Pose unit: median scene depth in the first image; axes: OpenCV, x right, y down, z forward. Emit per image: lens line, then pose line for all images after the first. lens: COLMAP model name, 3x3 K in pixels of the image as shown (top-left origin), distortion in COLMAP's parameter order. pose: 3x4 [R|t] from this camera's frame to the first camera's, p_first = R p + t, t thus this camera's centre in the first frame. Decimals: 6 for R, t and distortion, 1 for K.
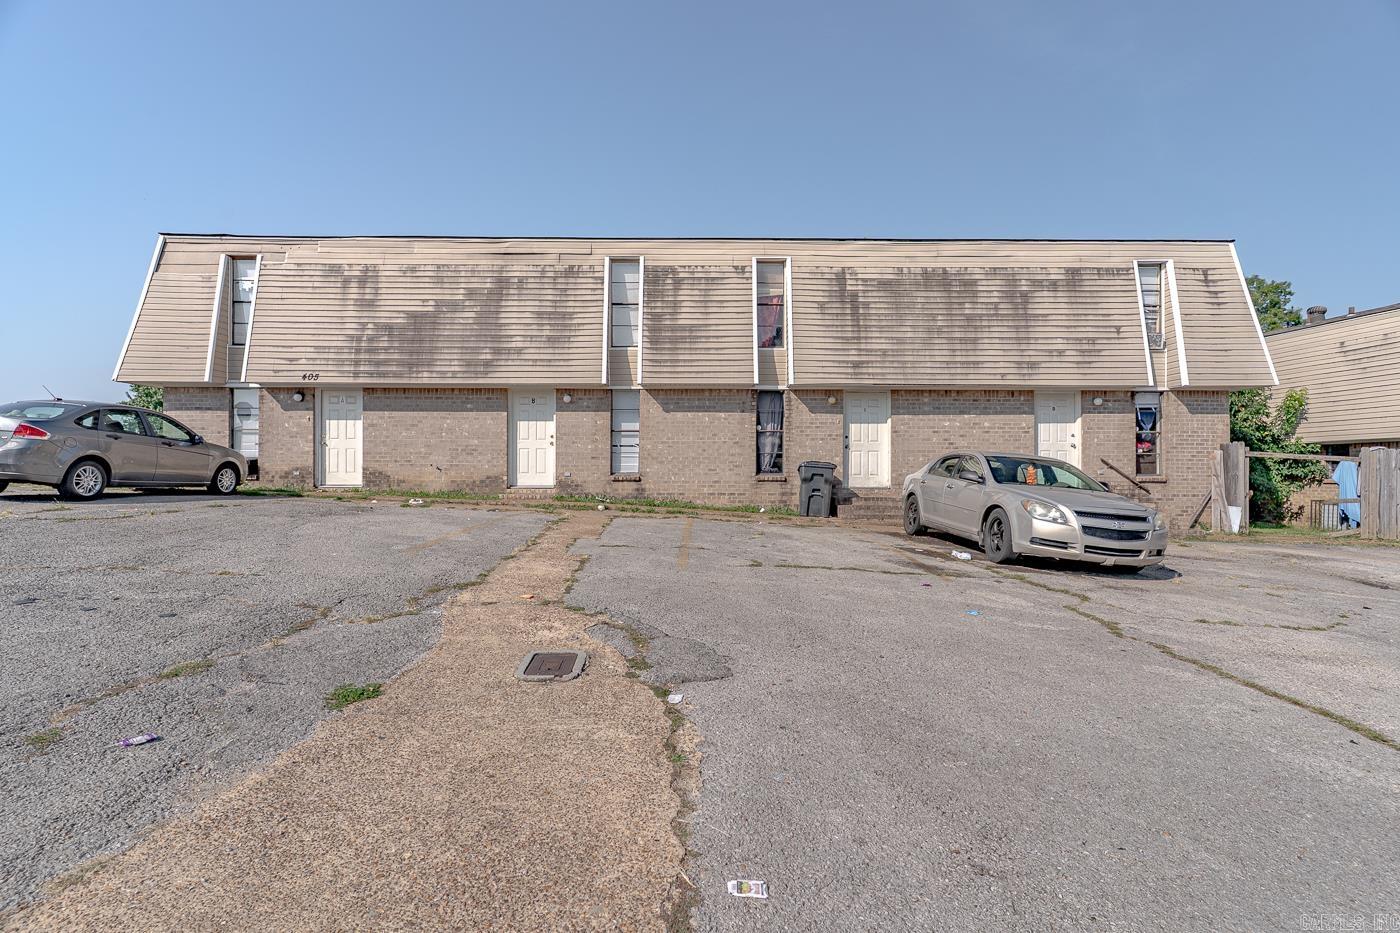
lens RADIAL K [[672.9, 0, 700.8], [0, 672.9, 471.0], [0, 0, 1]] dist [-0.006025, 0.000561]
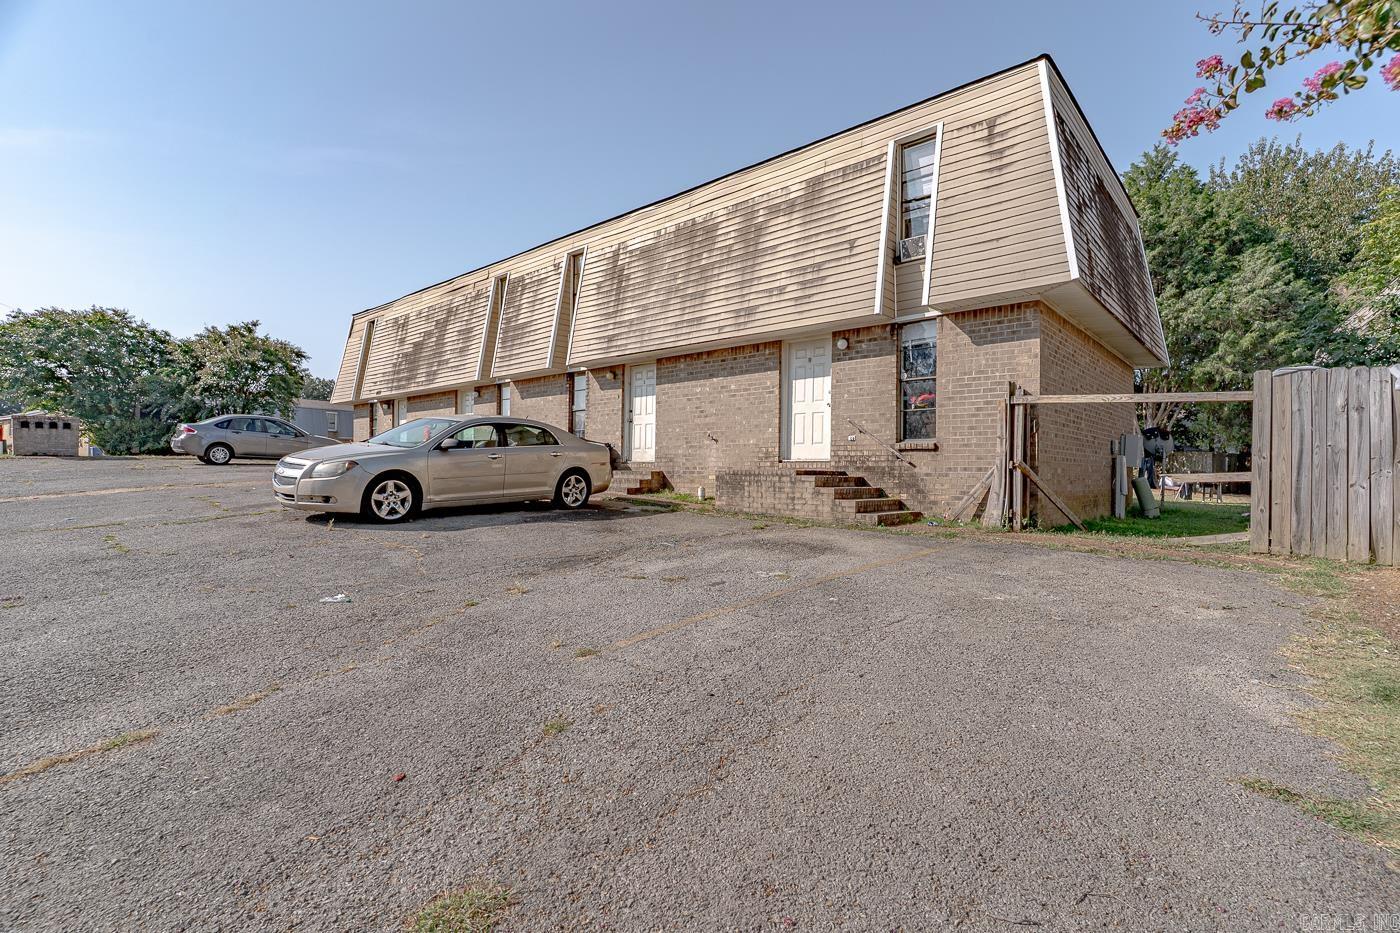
lens RADIAL K [[672.9, 0, 704.0], [0, 672.9, 467.5], [0, 0, 1]] dist [-0.006025, 0.000561]
pose [[0.740507, -0.002138, -0.672046, 0.989272], [-0.002469, 0.999980, -0.005902, 0.039851], [0.672045, 0.006029, 0.740486, 0.339850]]
